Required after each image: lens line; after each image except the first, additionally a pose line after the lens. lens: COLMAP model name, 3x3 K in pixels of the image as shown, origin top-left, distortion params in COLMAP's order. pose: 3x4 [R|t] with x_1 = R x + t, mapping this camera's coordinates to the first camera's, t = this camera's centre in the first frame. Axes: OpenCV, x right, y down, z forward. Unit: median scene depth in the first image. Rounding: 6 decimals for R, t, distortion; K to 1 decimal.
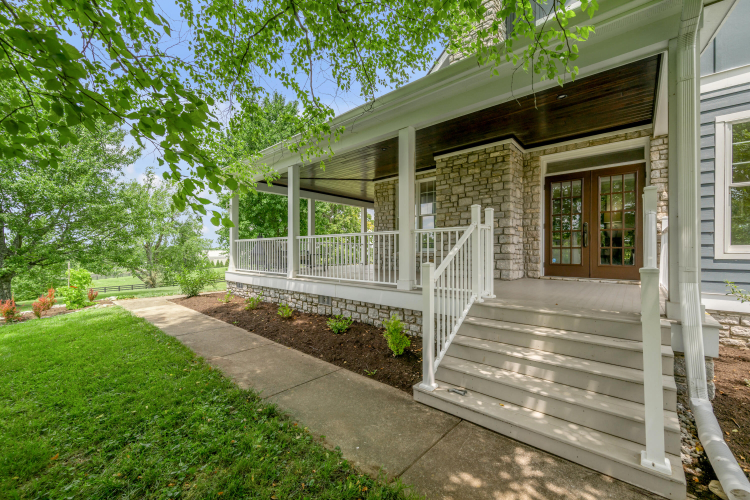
lens RADIAL K [[303.6, 0, 381.1], [0, 303.6, 254.4], [0, 0, 1]] dist [-0.001016, 0.025538]
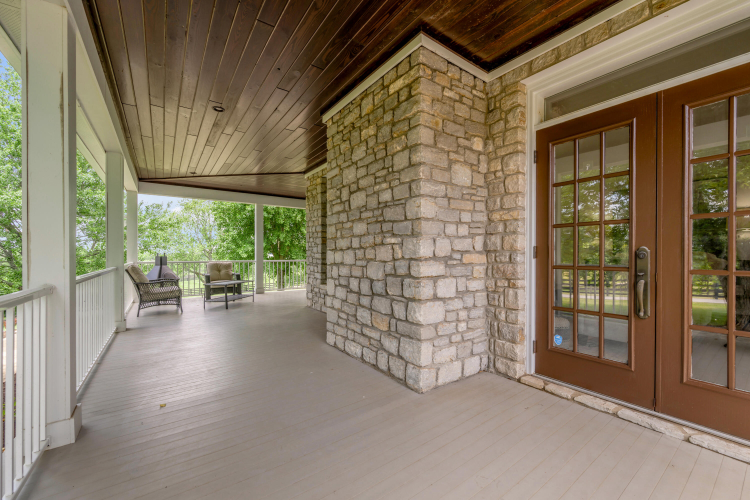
lens RADIAL K [[303.6, 0, 381.1], [0, 303.6, 254.4], [0, 0, 1]] dist [-0.001016, 0.025538]
pose [[0.972775, 0.002911, -0.231733, 0.431617], [-0.003023, 0.999995, -0.000127, -0.089654], [0.231731, 0.000824, 0.972779, 0.556970]]
